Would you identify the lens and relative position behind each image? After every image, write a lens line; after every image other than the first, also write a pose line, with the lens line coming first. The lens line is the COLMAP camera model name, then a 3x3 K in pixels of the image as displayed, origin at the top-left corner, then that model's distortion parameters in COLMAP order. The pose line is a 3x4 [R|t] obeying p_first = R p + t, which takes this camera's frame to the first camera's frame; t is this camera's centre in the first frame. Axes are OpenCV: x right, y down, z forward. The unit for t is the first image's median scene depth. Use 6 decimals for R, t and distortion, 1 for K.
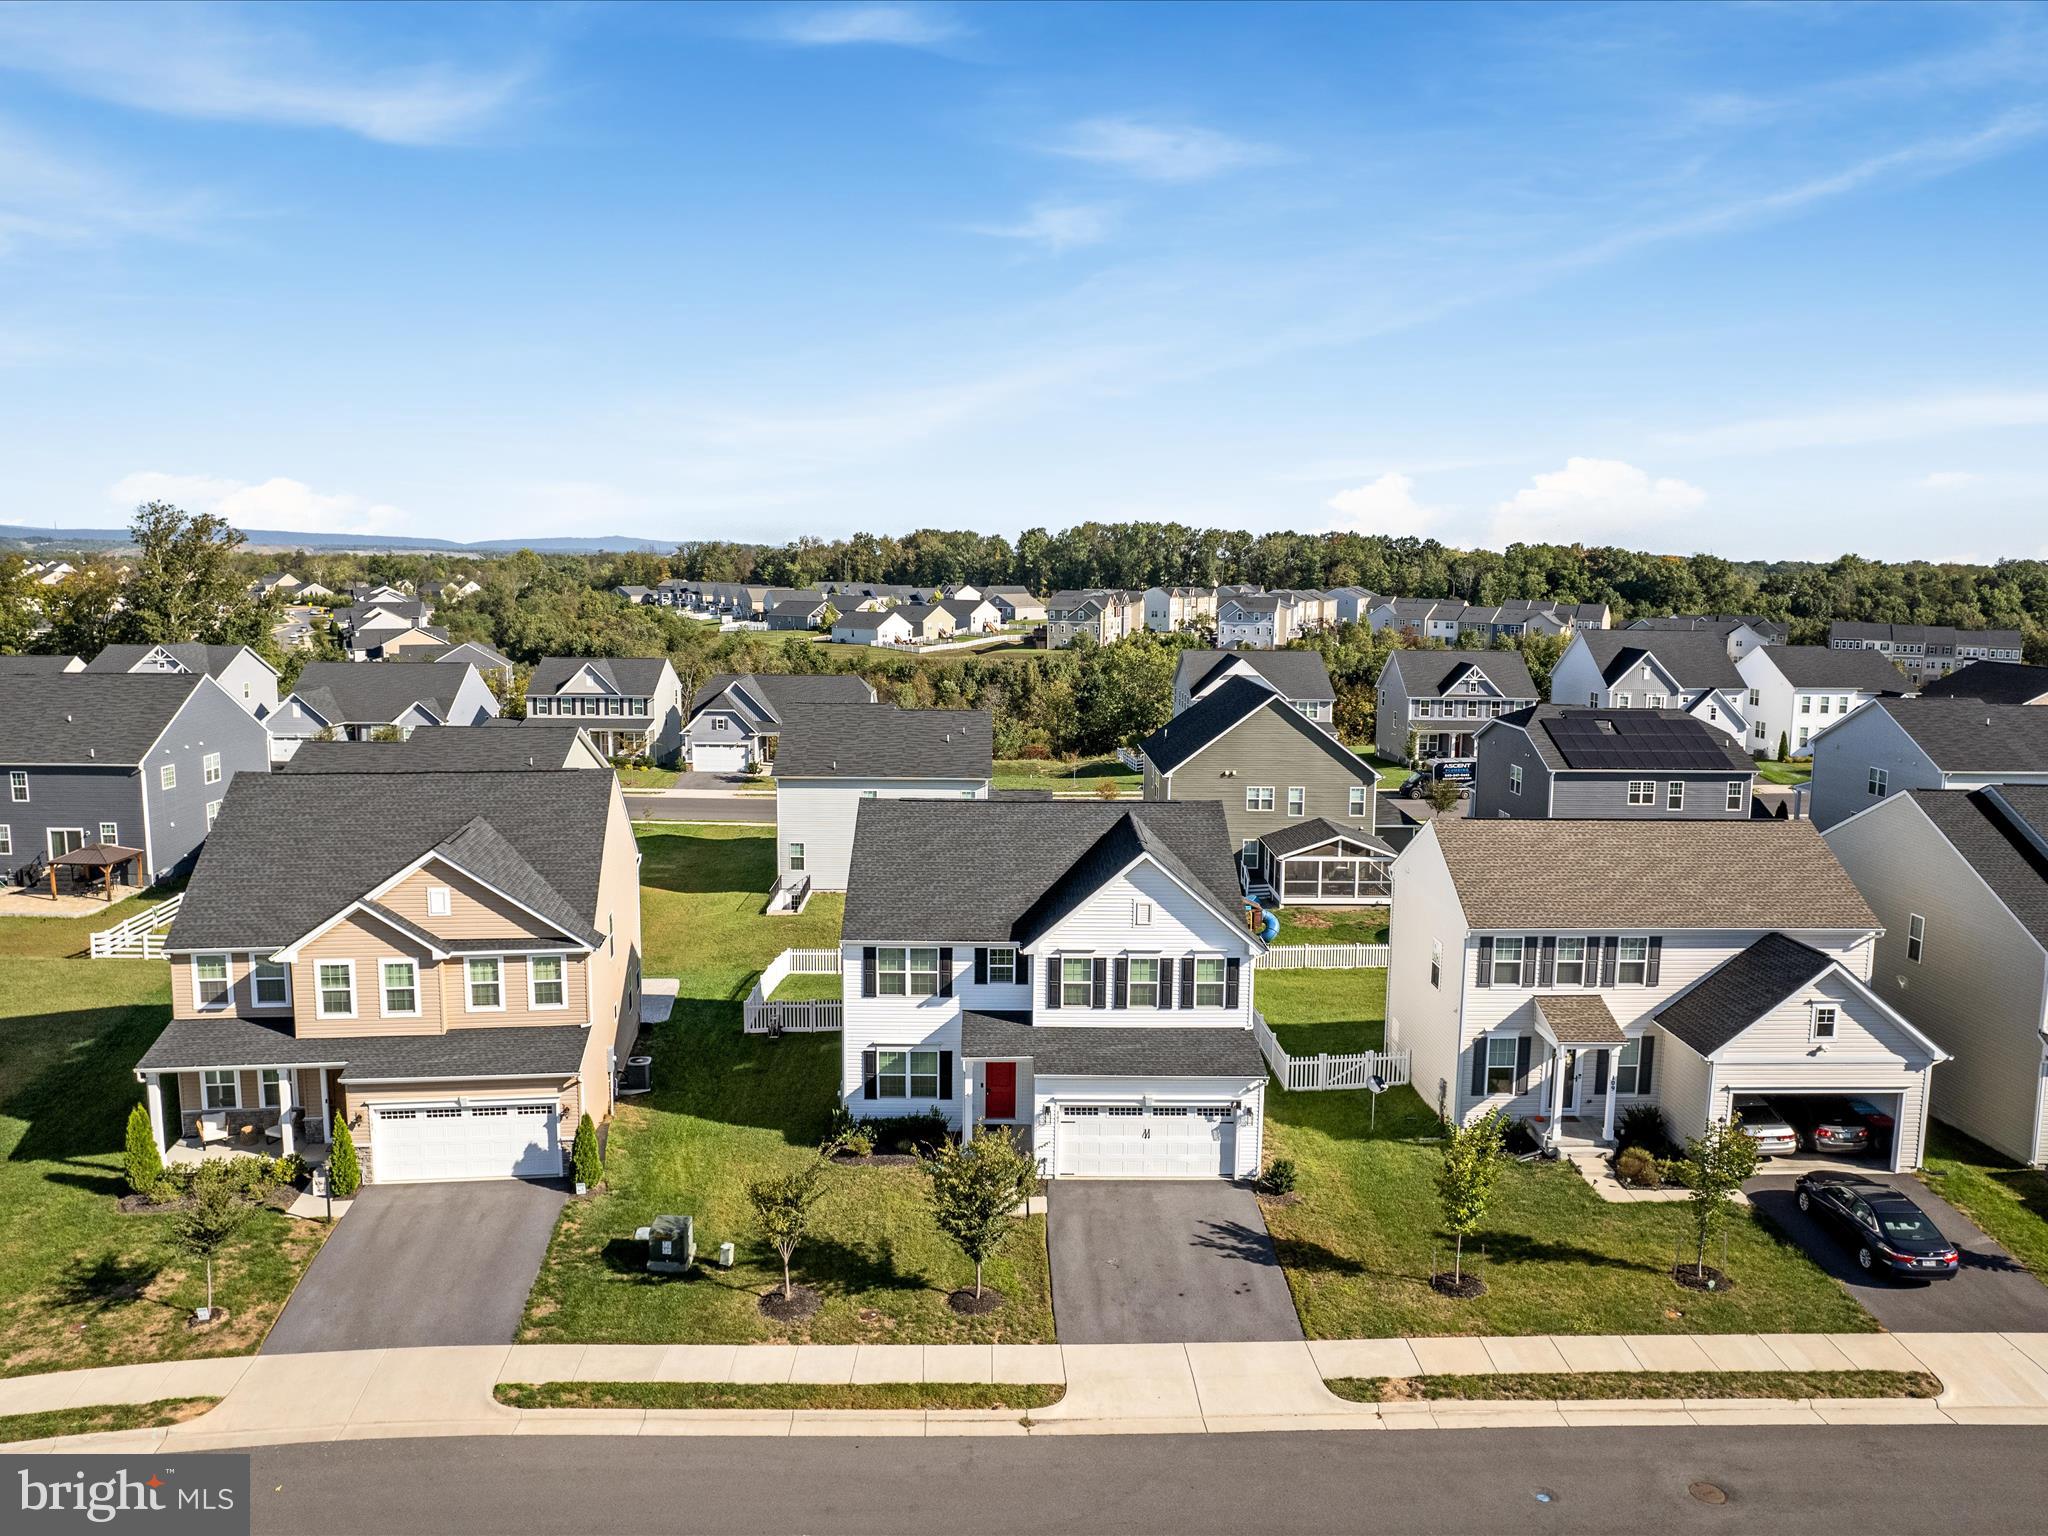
lens RADIAL K [[1514.8, 0, 960.5], [0, 1514.8, 783.4], [0, 0, 1]] dist [-0.055811, 0.036985]
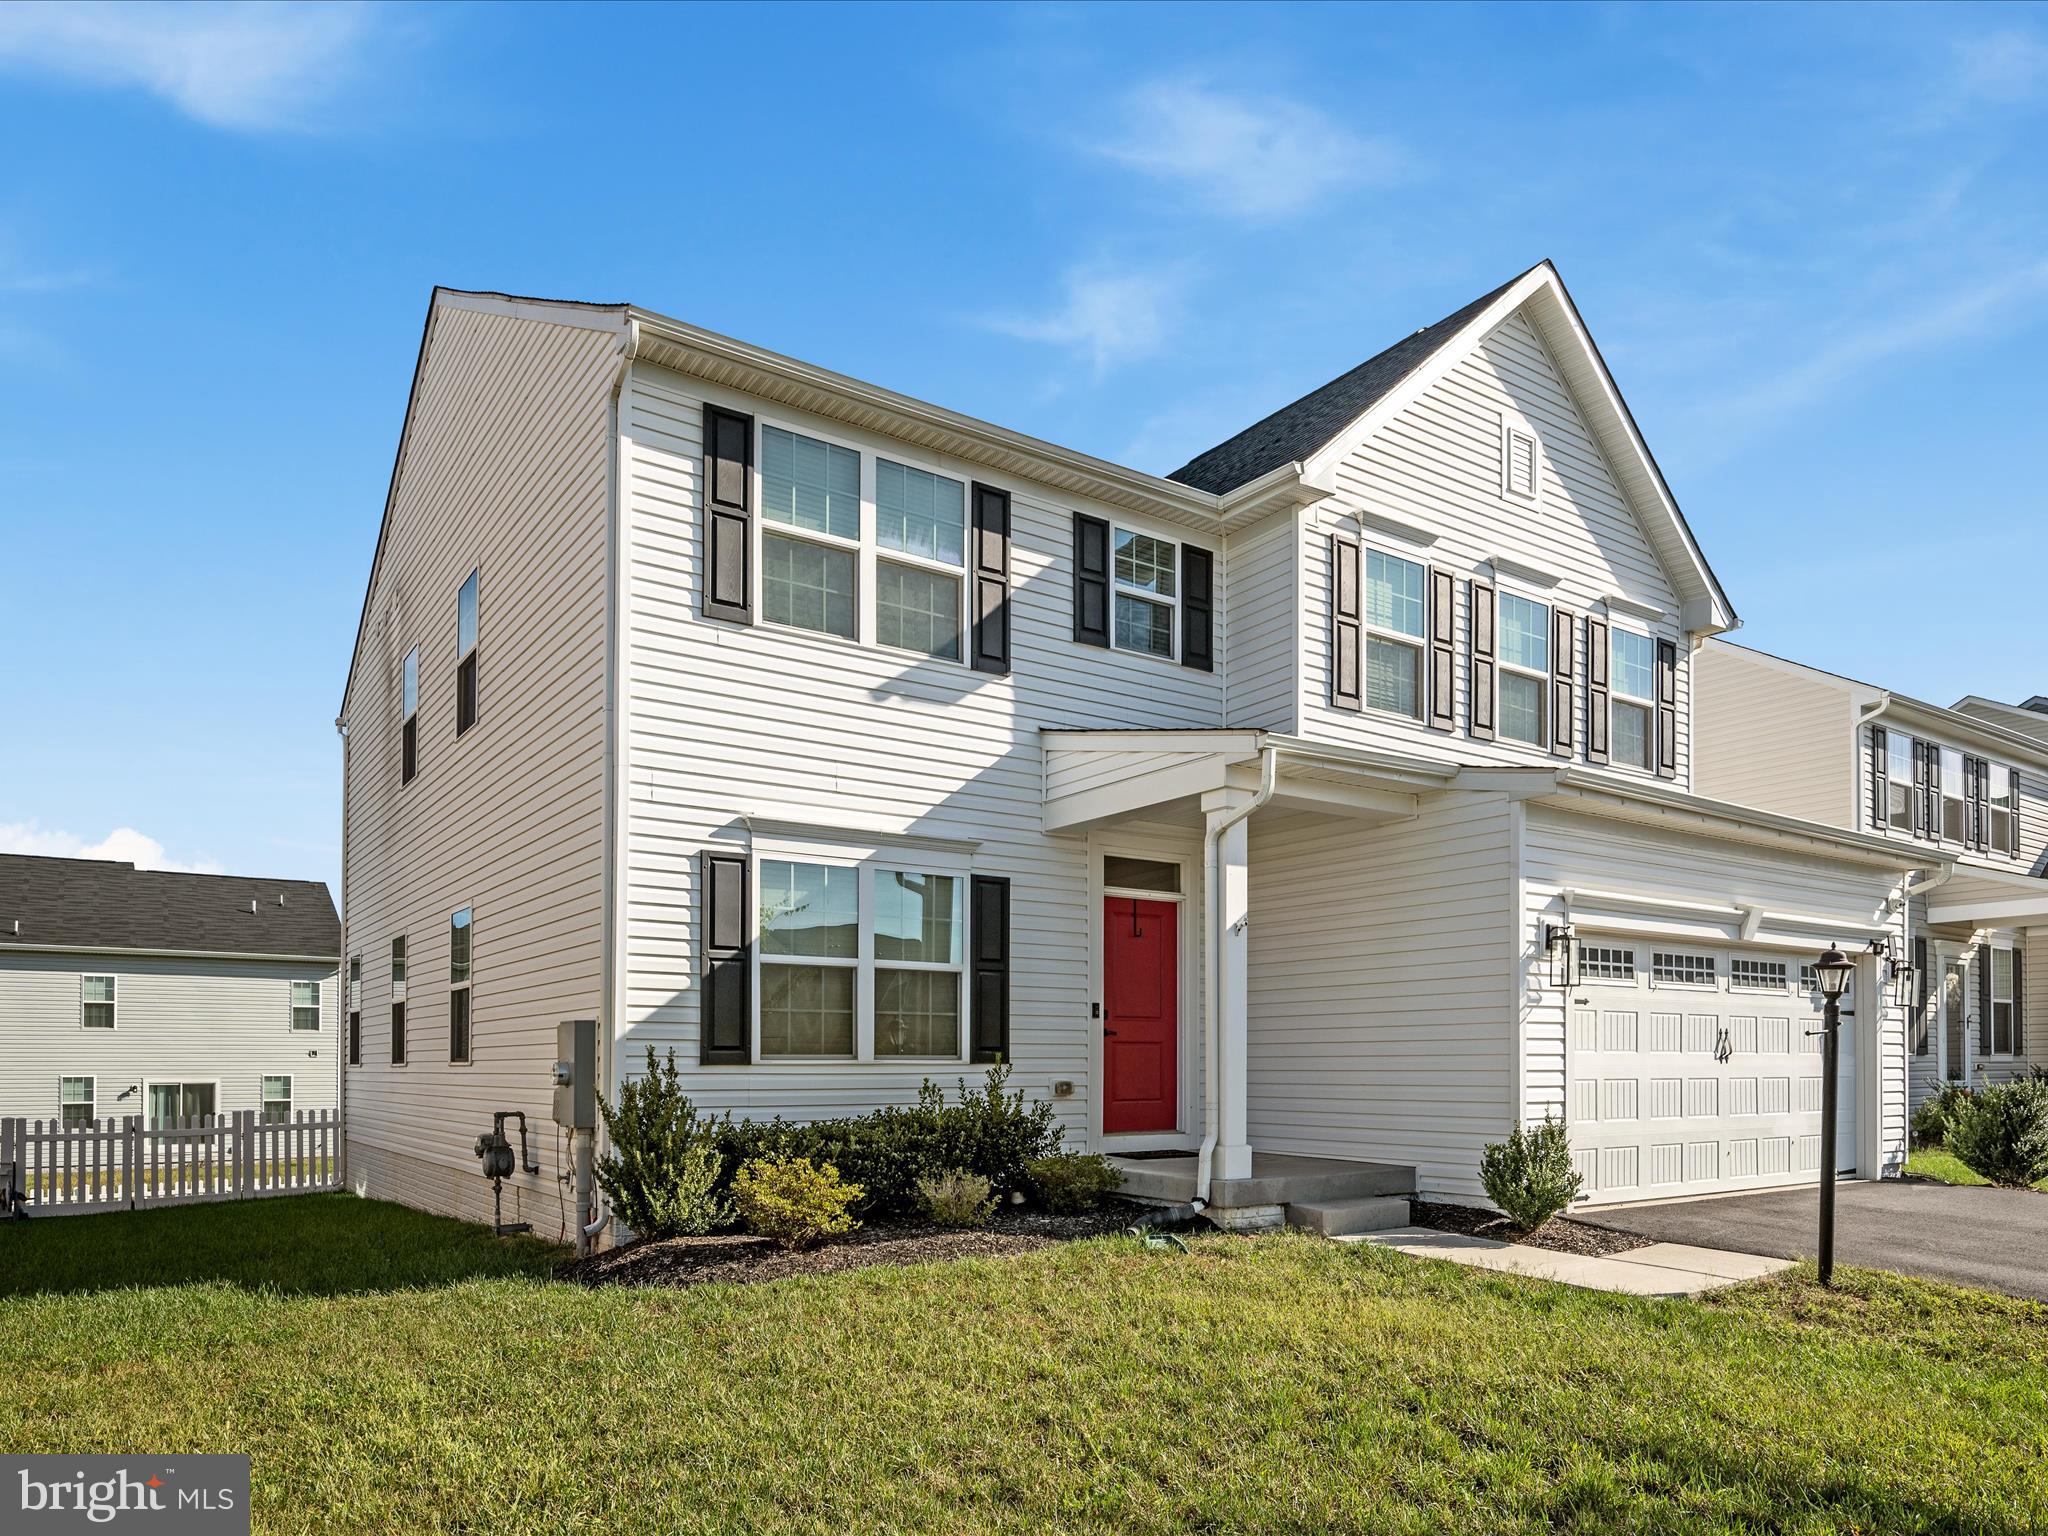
lens RADIAL K [[1361.3, 0, 1034.7], [0, 1361.3, 1054.9], [0, 0, 1]] dist [0.001213, 0.000883]
pose [[0.803049, 0.007611, 0.595864, -0.152495], [0.093292, 0.985983, -0.138324, 0.248804], [-0.588565, 0.166670, 0.791083, 0.824171]]
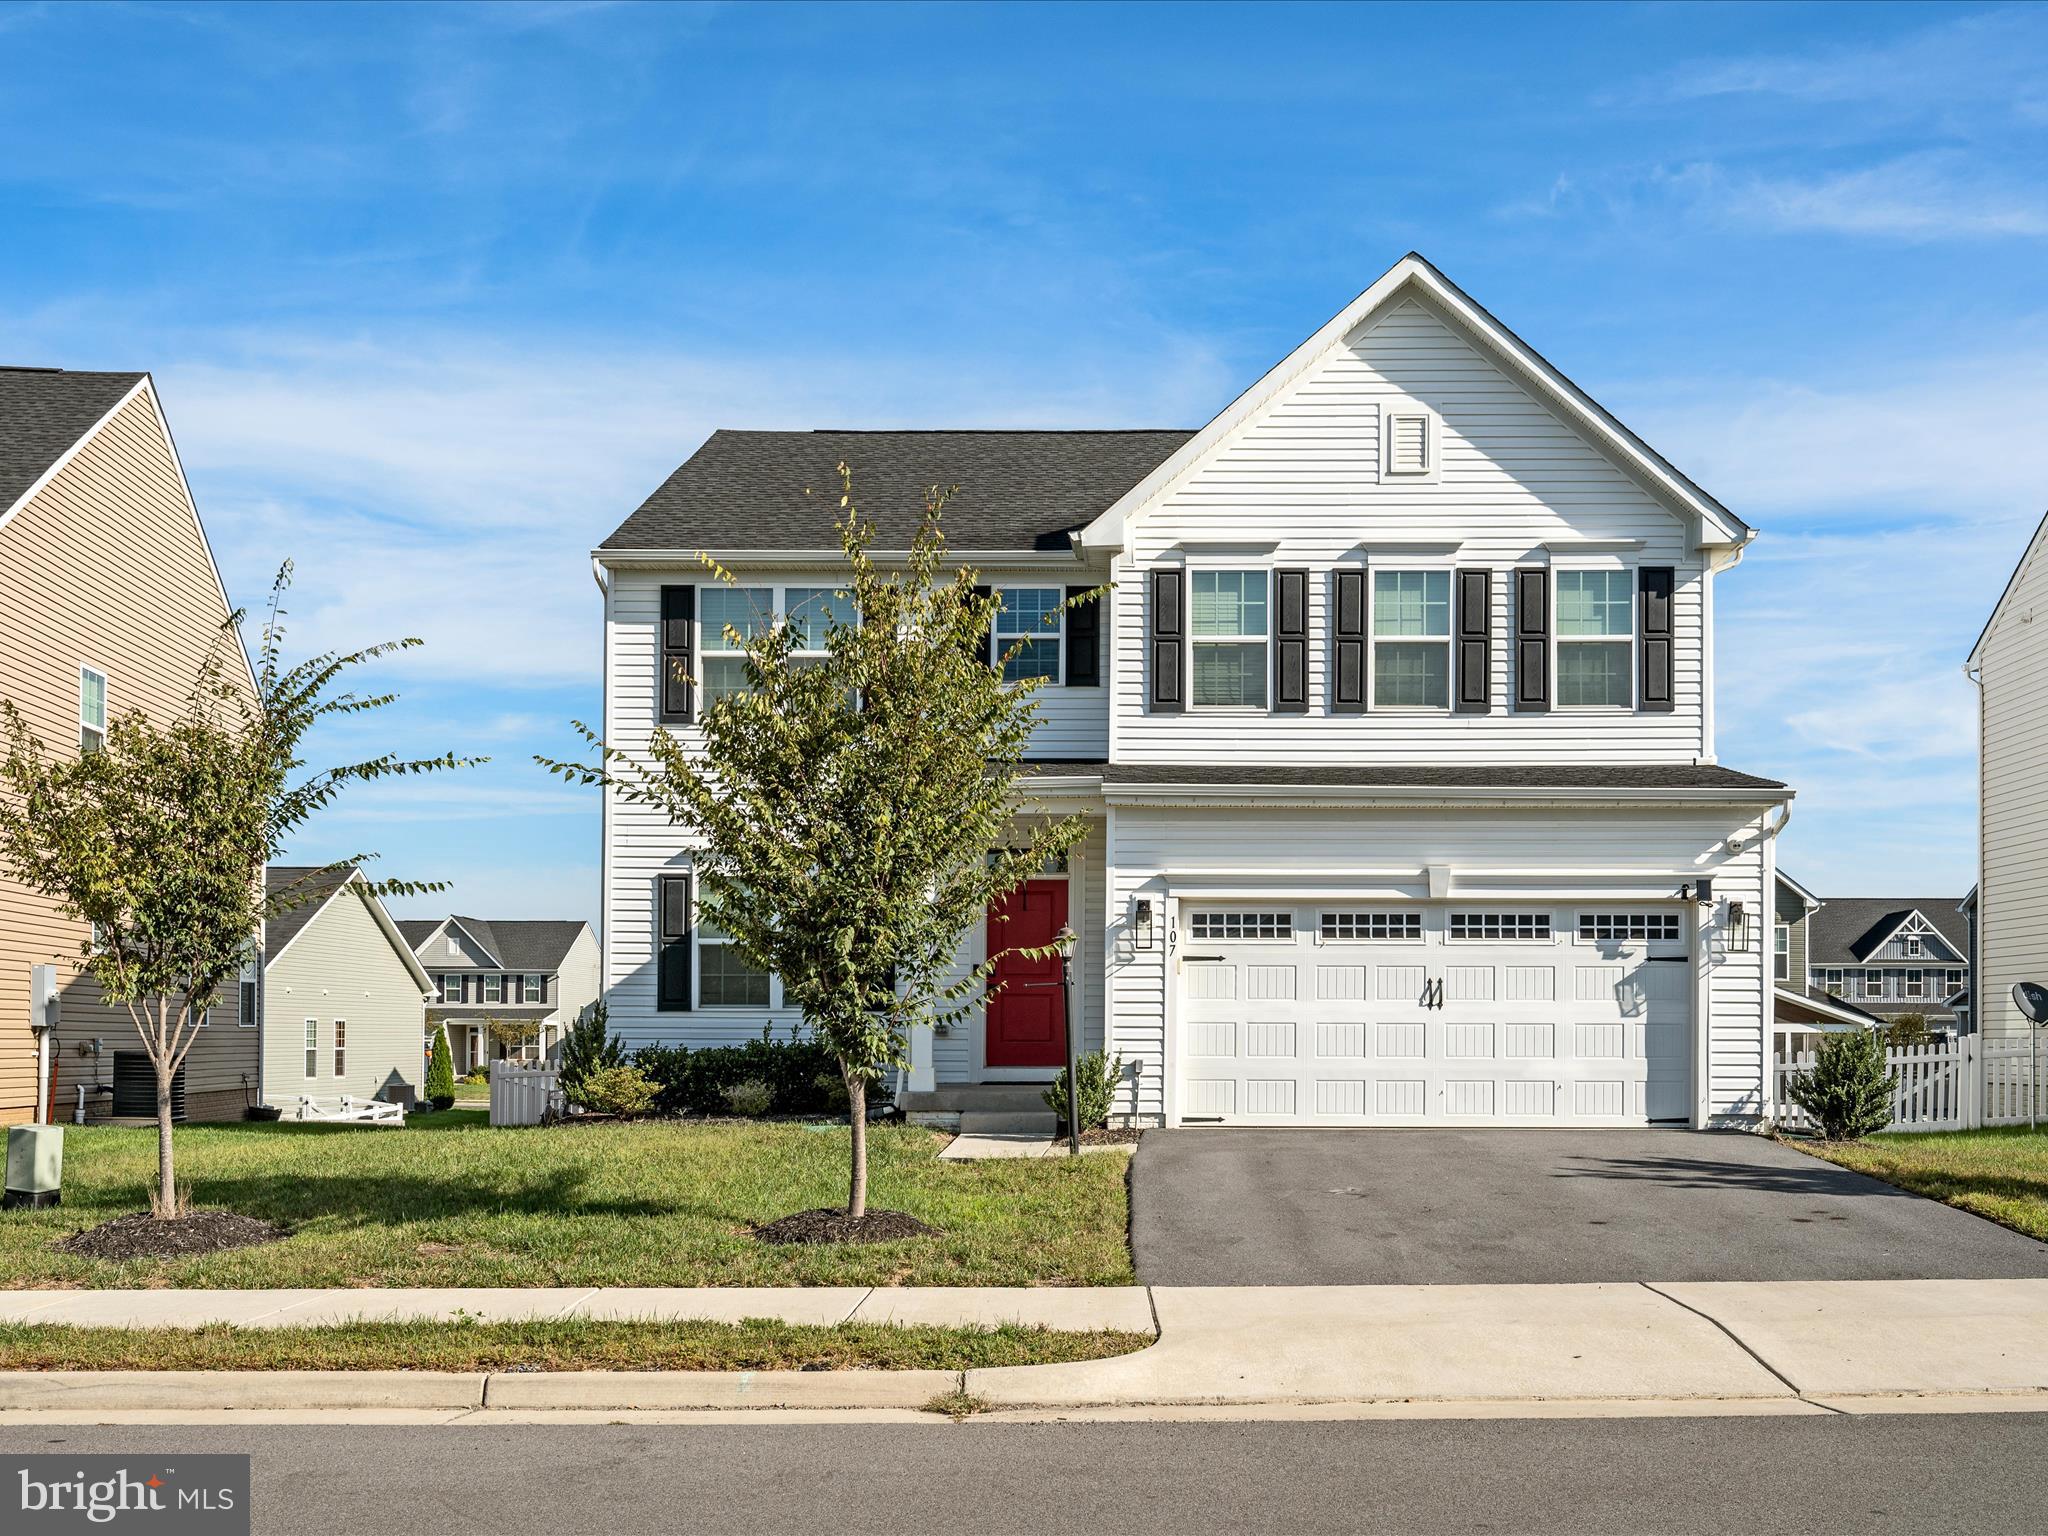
lens RADIAL K [[2083.4, 0, 1092.3], [0, 2083.4, 1056.5], [0, 0, 1]] dist [-0.018721, 0.000000]
pose [[0.999971, 0.007561, 0.001115, 0.043742], [-0.007310, 0.988794, -0.149109, 0.303742], [-0.002230, 0.149096, 0.988820, 0.512312]]
